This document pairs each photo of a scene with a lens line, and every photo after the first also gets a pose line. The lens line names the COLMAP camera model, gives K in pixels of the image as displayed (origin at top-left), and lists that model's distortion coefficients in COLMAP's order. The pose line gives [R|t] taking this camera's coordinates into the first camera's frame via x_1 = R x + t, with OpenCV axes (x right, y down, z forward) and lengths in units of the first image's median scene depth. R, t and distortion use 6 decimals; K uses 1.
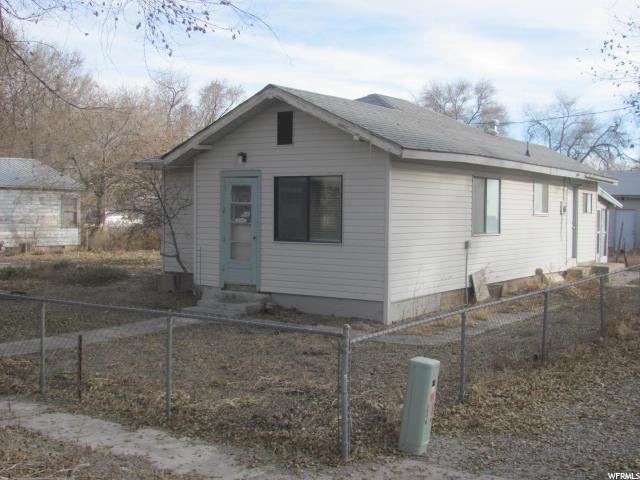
lens RADIAL K [[799.4, 0, 320.0], [0, 799.4, 240.0], [0, 0, 1]] dist [-0.097889, -0.003742]
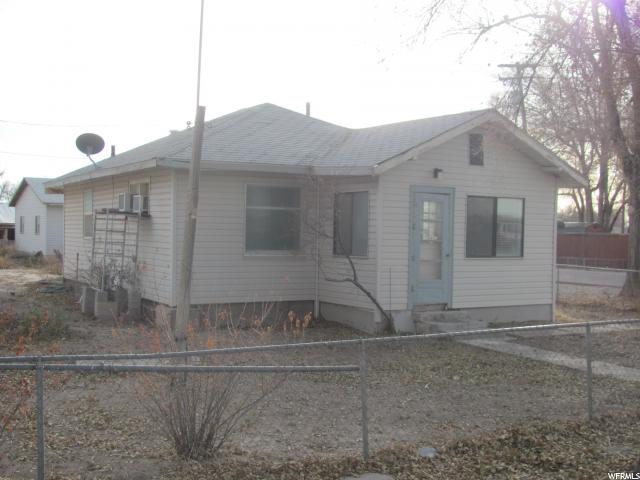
lens RADIAL K [[799.4, 0, 320.0], [0, 799.4, 240.0], [0, 0, 1]] dist [-0.097889, -0.003742]
pose [[0.432708, -0.024089, 0.901212, -1.047460], [0.013449, 0.999704, 0.020265, -0.044490], [-0.901434, 0.003352, 0.432904, 0.715085]]
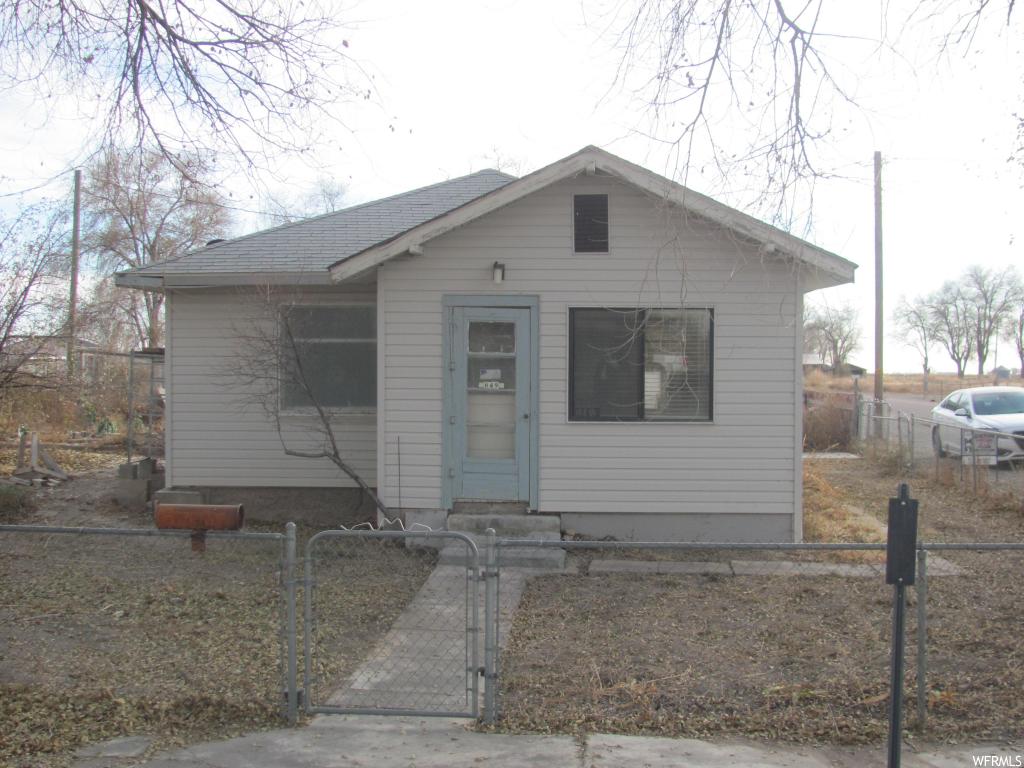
lens RADIAL K [[1279.0, 0, 512.0], [0, 1279.0, 384.0], [0, 0, 1]] dist [-0.097889, -0.003742]
pose [[0.854511, -0.015705, 0.519196, -0.555821], [0.025482, 0.999607, -0.011702, -0.015196], [-0.518808, 0.023230, 0.854575, 0.241176]]
